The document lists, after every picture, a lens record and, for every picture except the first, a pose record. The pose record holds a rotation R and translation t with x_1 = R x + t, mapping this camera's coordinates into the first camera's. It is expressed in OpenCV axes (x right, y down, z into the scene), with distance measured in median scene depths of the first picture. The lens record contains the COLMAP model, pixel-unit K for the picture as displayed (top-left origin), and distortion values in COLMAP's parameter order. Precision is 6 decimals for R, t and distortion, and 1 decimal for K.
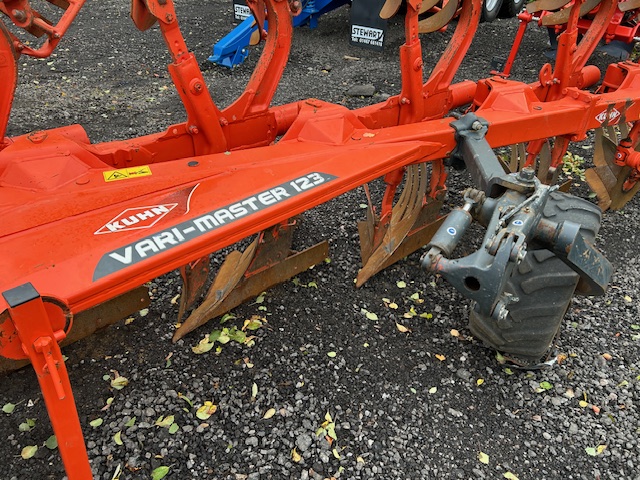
lens RADIAL K [[475.5, 0, 315.9], [0, 475.5, 243.6], [0, 0, 1]] dist [0.060853, -0.068267]
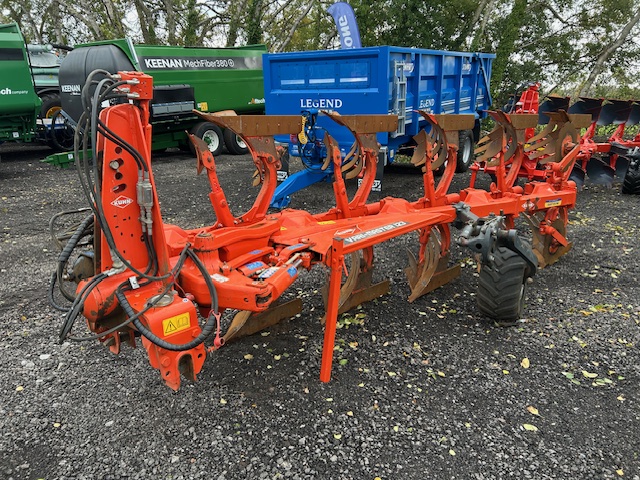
lens RADIAL K [[475.5, 0, 315.9], [0, 475.5, 243.6], [0, 0, 1]] dist [0.060853, -0.068267]
pose [[0.997149, -0.045401, 0.060274, -0.409959], [0.061977, 0.948410, -0.310929, 0.471973], [-0.043048, 0.313778, 0.948520, -0.827977]]
